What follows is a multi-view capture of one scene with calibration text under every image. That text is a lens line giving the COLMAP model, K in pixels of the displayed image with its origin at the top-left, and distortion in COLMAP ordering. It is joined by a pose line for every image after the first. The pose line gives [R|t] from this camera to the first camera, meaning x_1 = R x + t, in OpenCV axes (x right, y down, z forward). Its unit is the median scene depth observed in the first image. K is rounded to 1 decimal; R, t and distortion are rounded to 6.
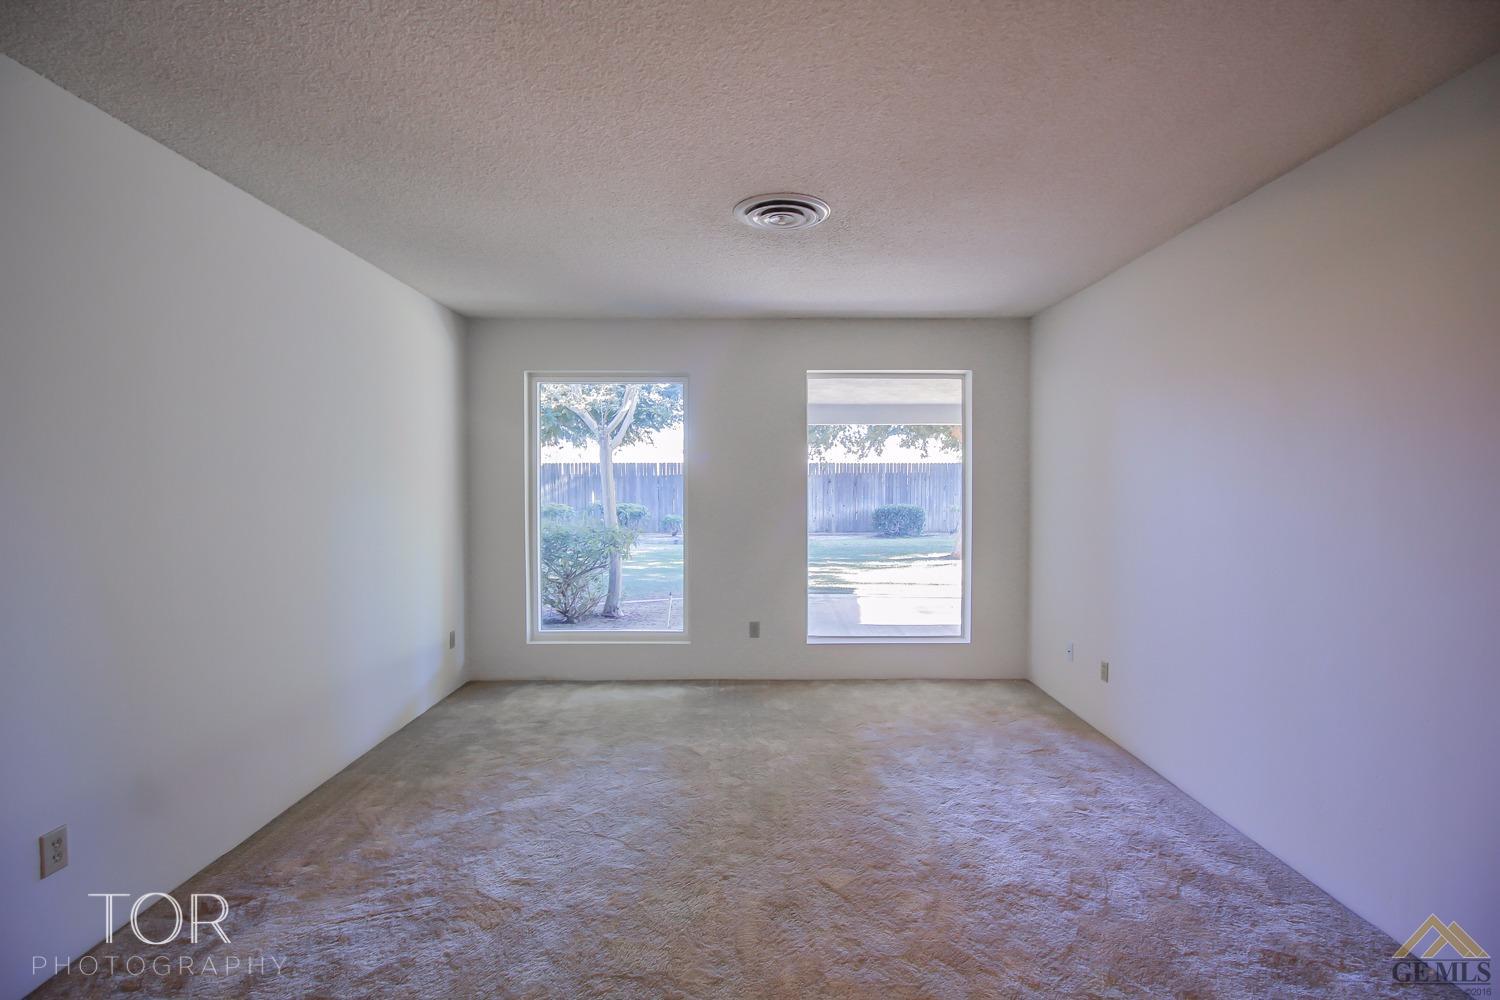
lens RADIAL K [[696.7, 0, 752.8], [0, 696.7, 496.1], [0, 0, 1]] dist [0.002941, -0.014183]
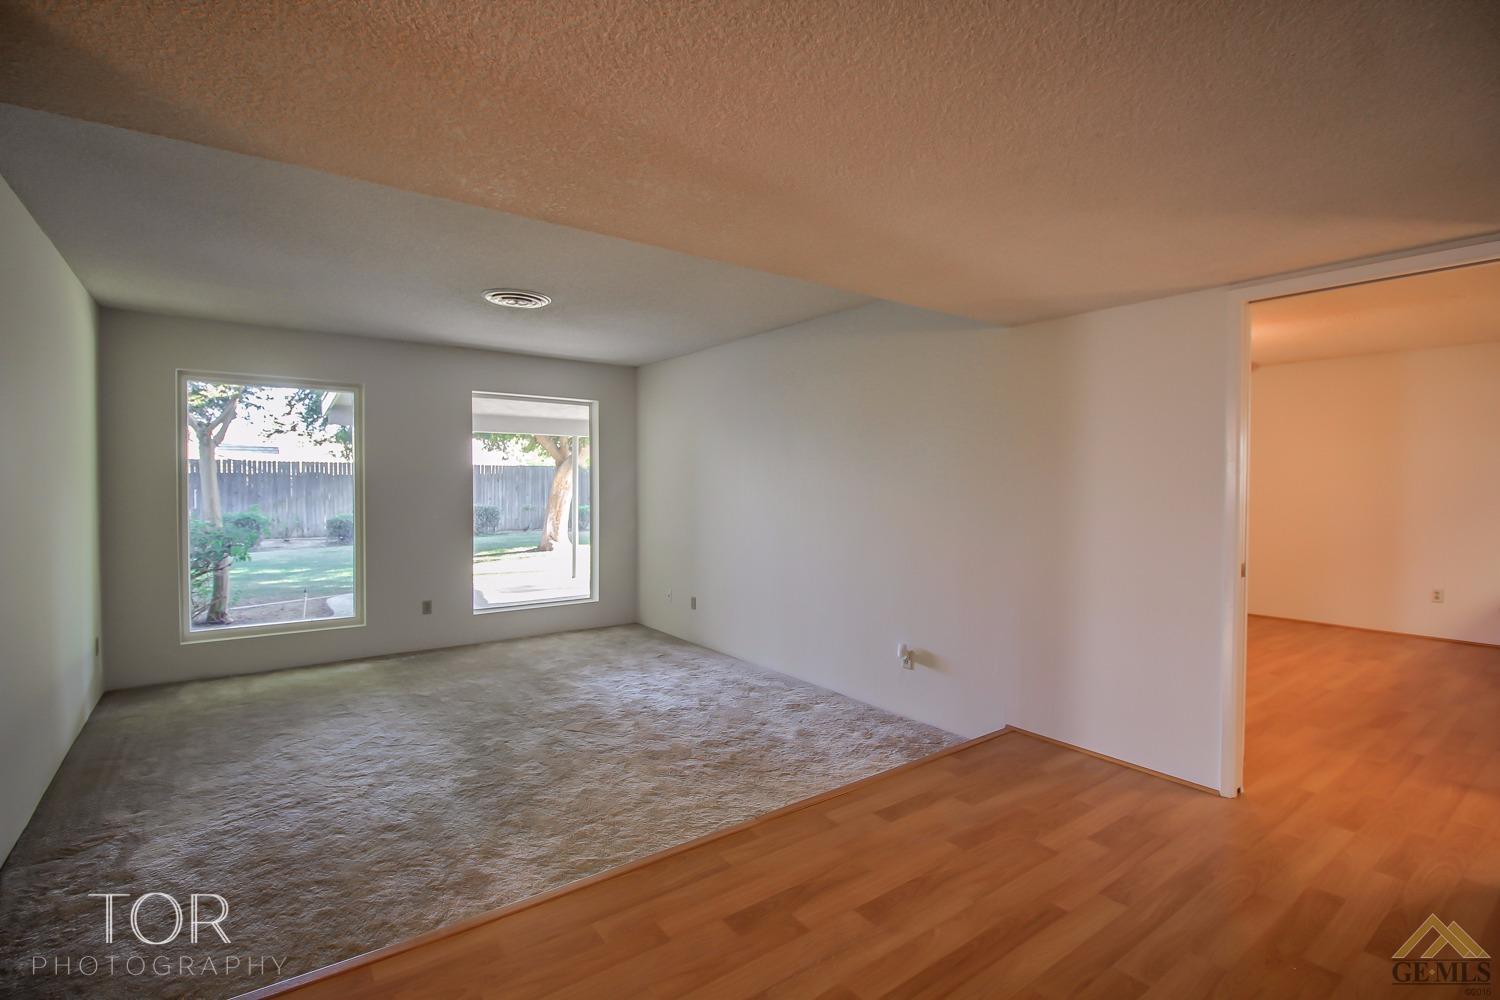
lens RADIAL K [[696.7, 0, 752.8], [0, 696.7, 496.1], [0, 0, 1]] dist [0.002941, -0.014183]
pose [[0.803453, -0.007875, 0.595316, -0.369580], [0.008814, 0.999960, 0.001332, 0.009680], [-0.595302, 0.004177, 0.803491, -0.397808]]
